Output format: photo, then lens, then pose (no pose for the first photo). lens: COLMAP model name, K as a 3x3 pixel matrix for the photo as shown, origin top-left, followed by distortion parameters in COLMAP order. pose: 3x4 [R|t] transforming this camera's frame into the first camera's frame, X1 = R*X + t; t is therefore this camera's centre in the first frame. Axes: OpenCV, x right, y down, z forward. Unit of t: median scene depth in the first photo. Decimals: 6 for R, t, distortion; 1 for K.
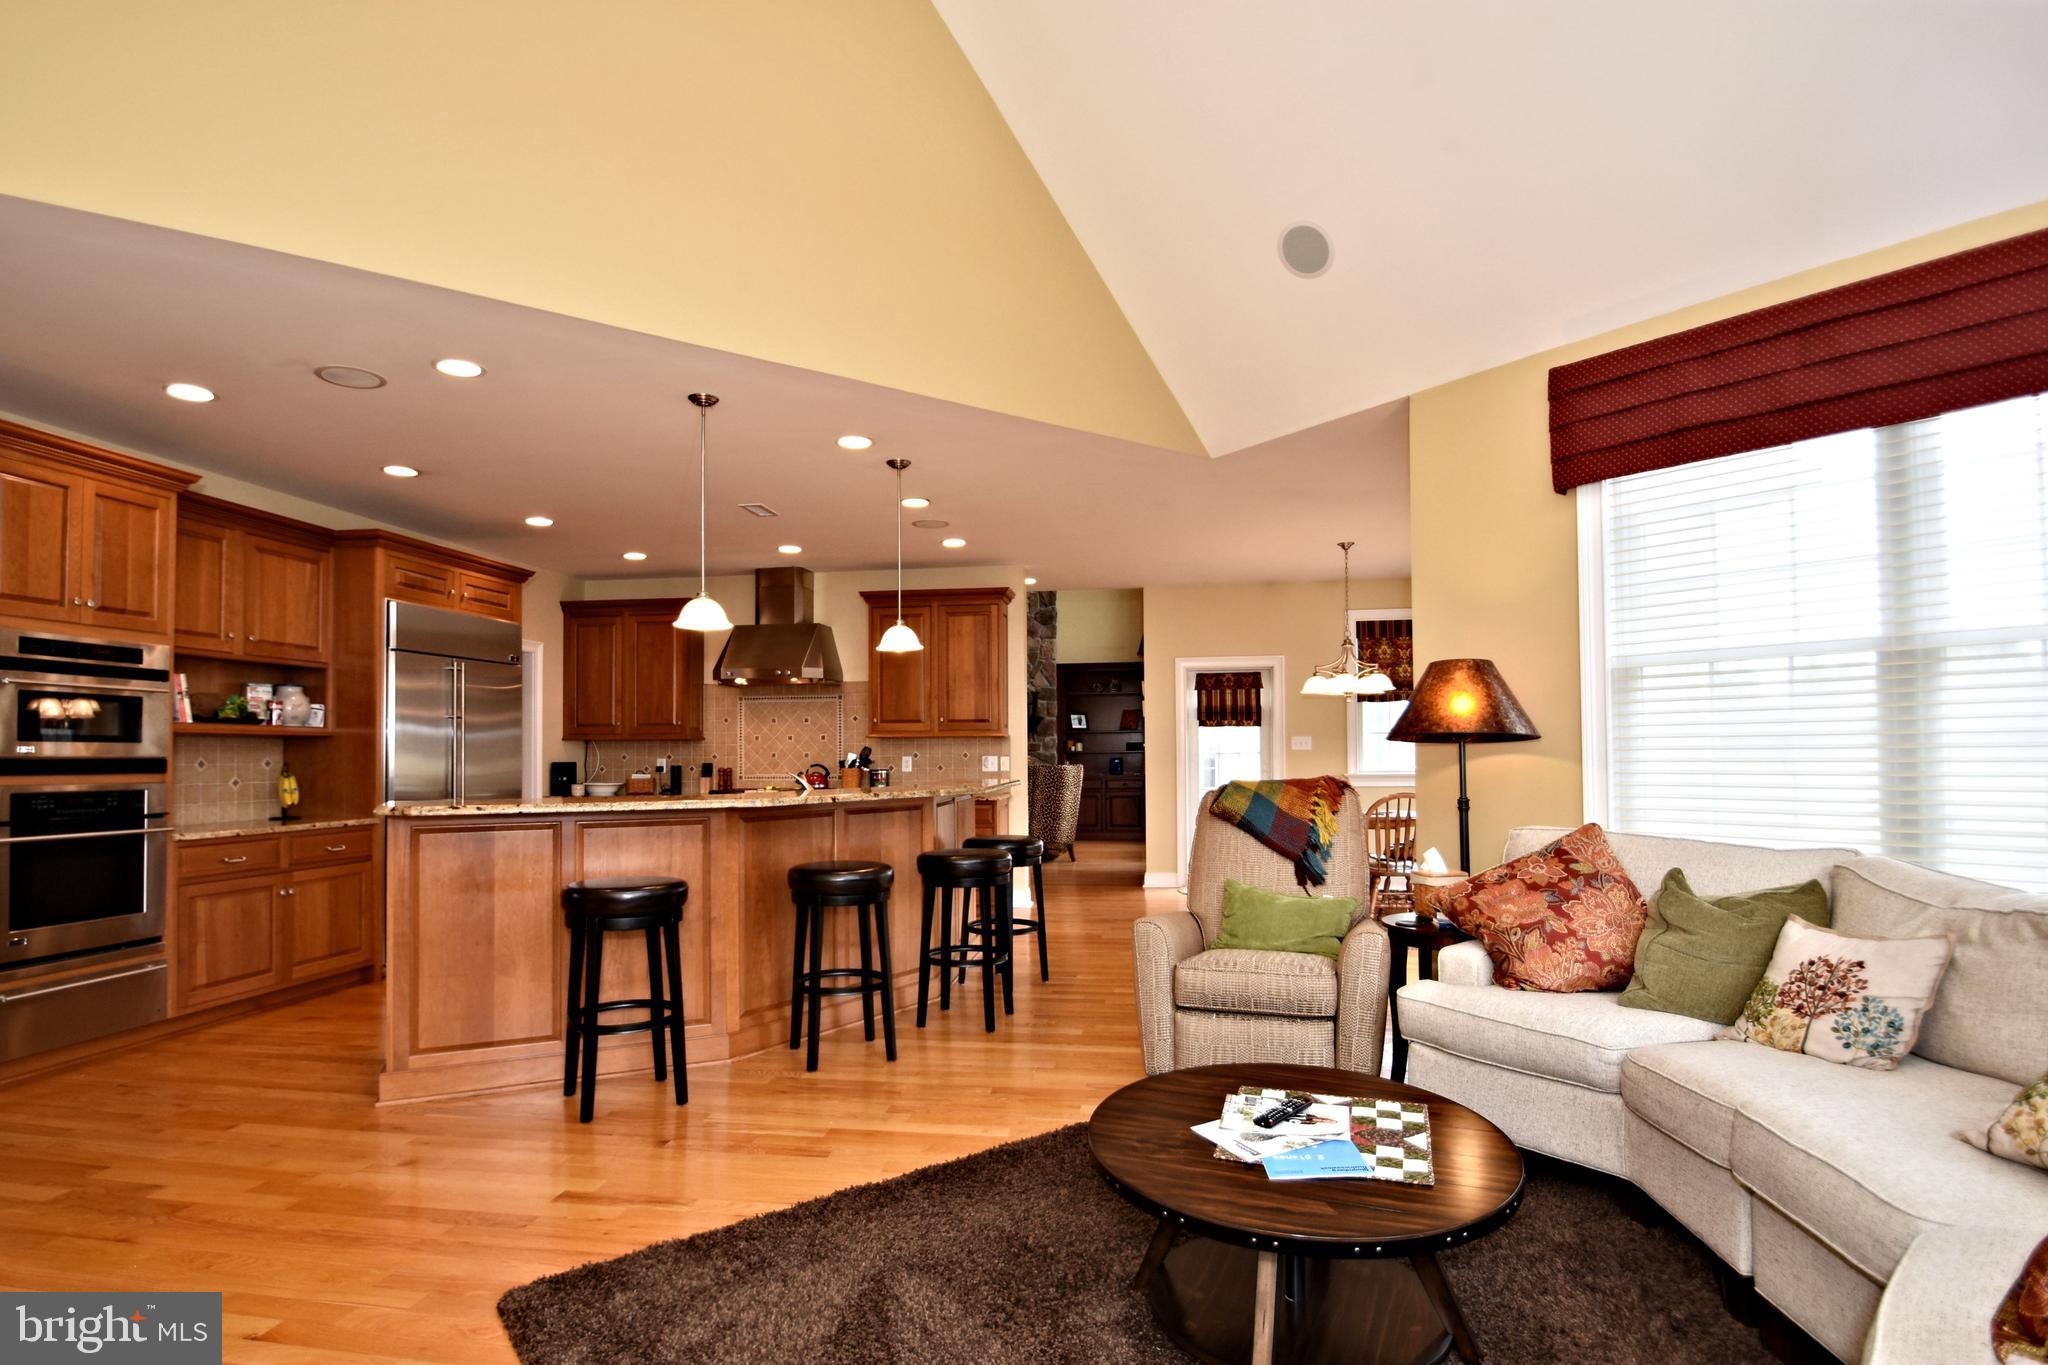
lens RADIAL K [[1053.5, 0, 993.3], [0, 1053.5, 726.2], [0, 0, 1]] dist [-0.016738, -0.000139]
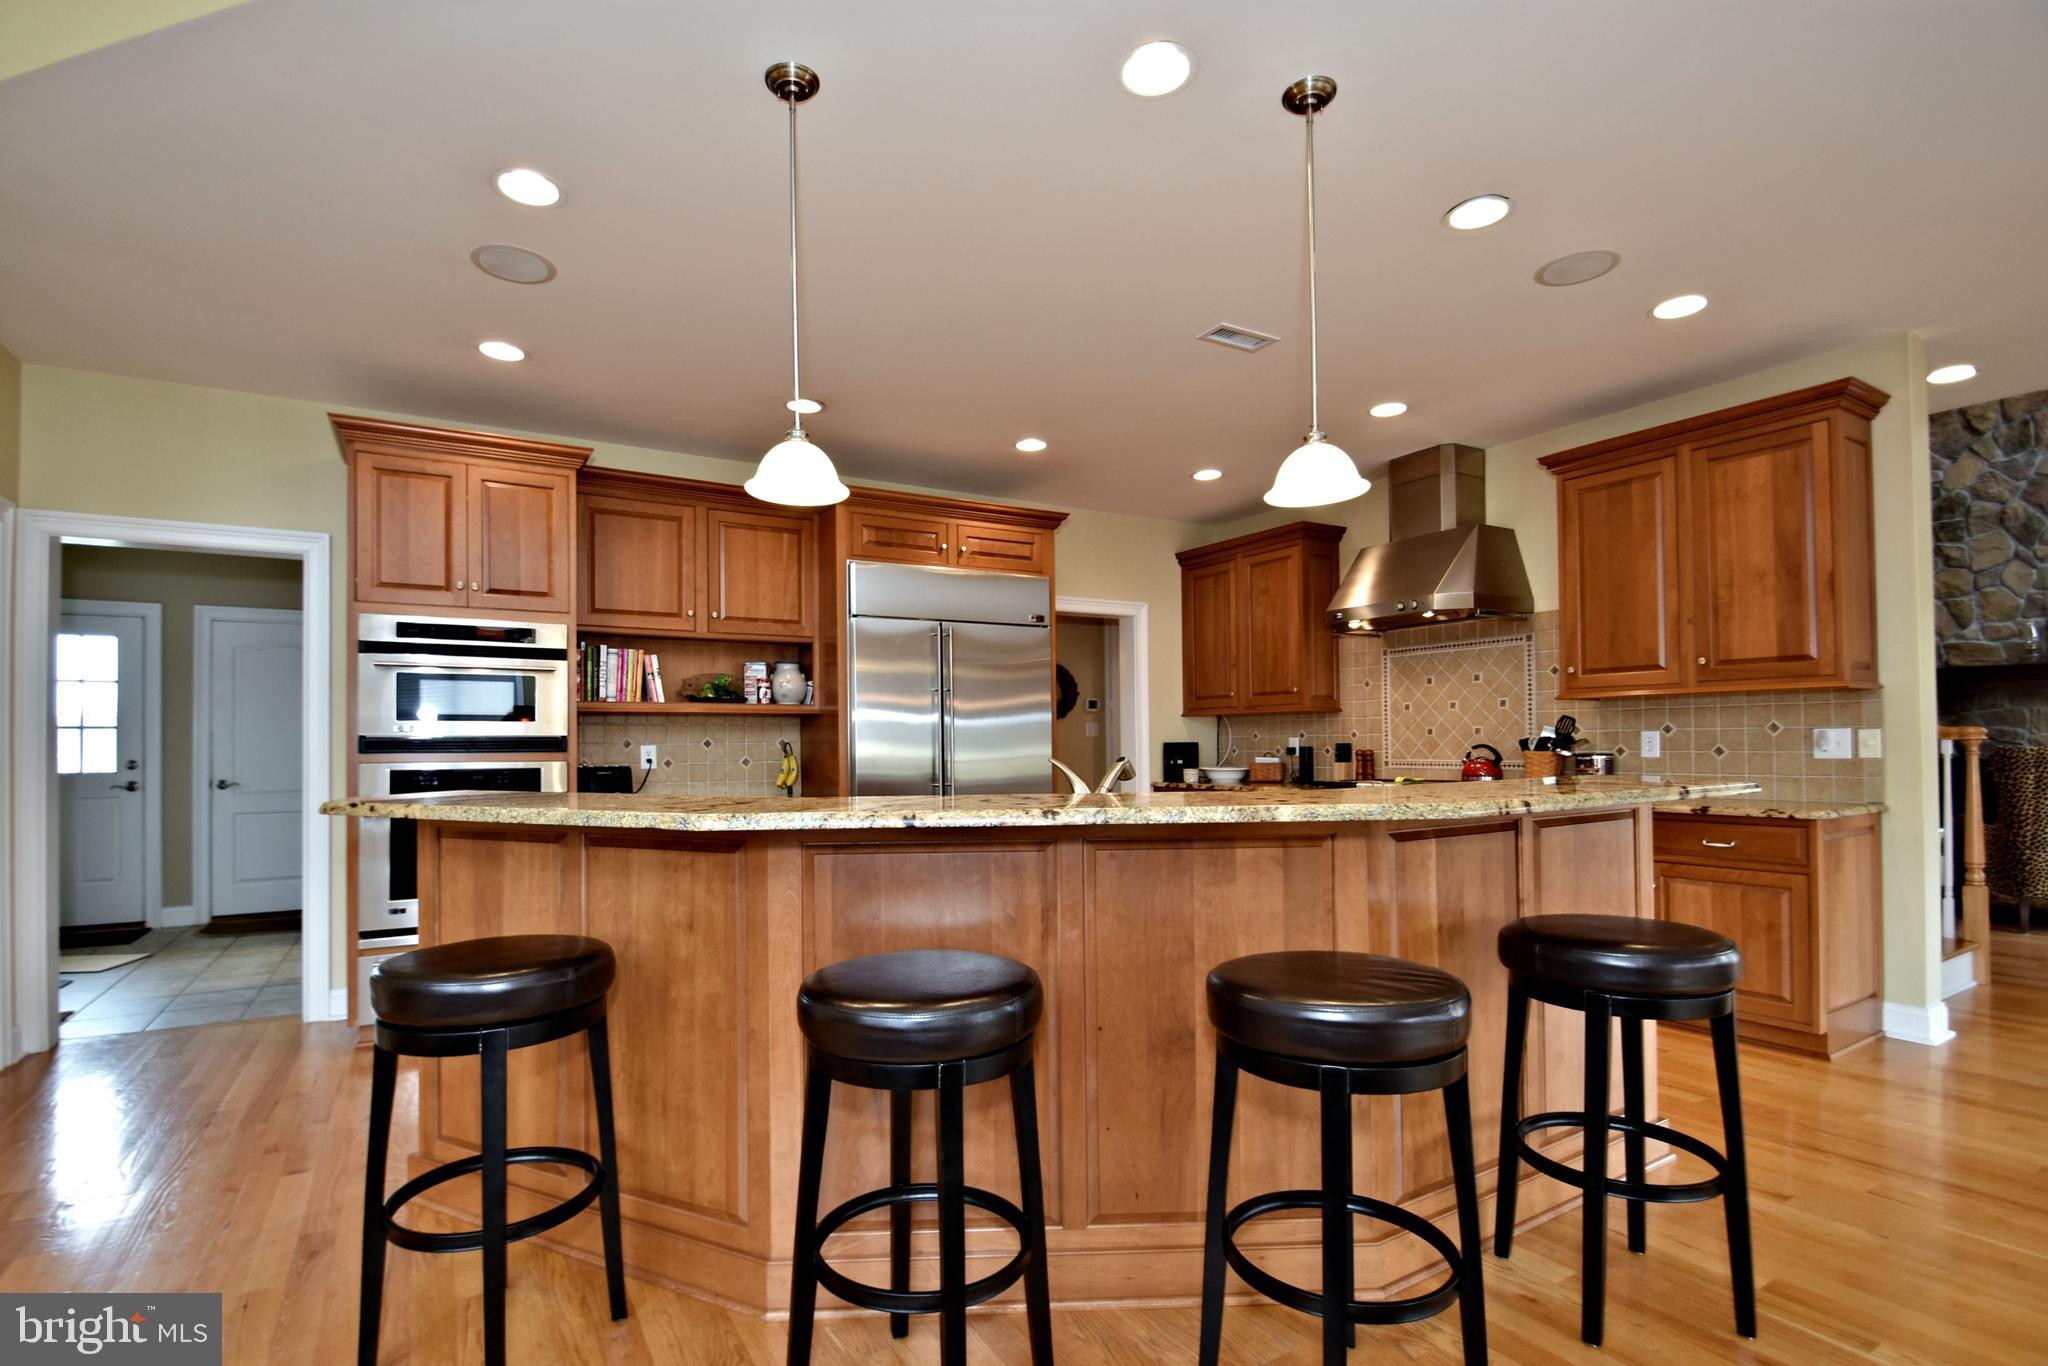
lens RADIAL K [[947.6, 0, 995.6], [0, 947.6, 730.2], [0, 0, 1]] dist [0.000361, -0.008870]
pose [[0.632135, -0.010078, -0.774792, 0.109742], [0.025401, 0.999648, 0.007721, 0.018049], [0.774441, -0.024562, 0.632169, 0.479566]]
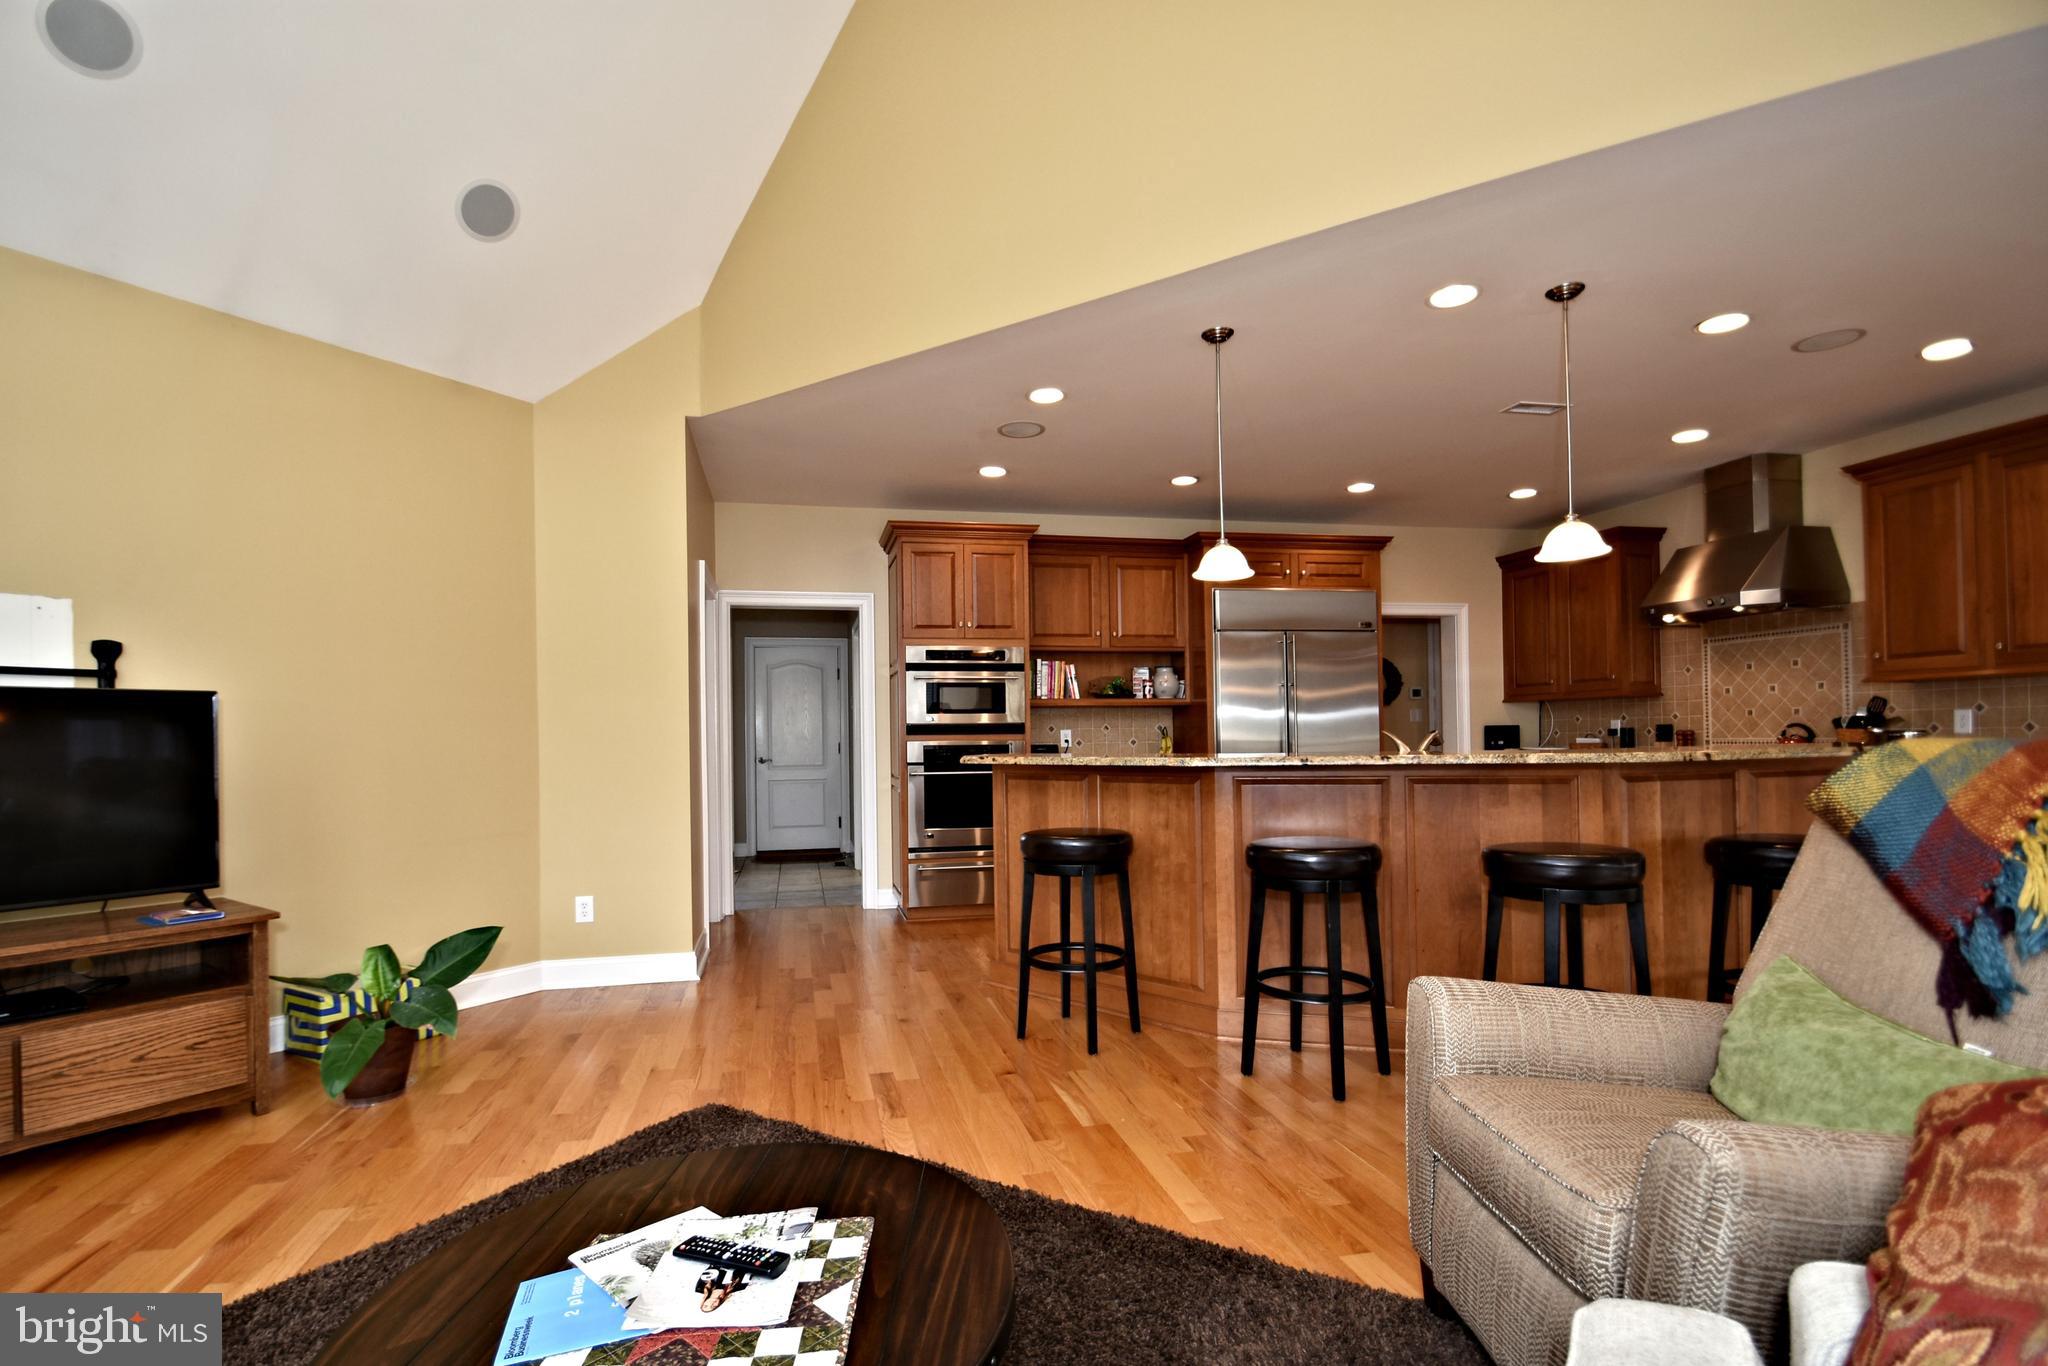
lens RADIAL K [[947.6, 0, 992.4], [0, 947.6, 730.4], [0, 0, 1]] dist [0.000361, -0.008870]
pose [[0.353745, -0.006248, -0.935321, 0.281154], [0.036988, 0.999289, 0.007314, 0.018707], [0.934610, -0.037183, 0.353724, 0.313546]]
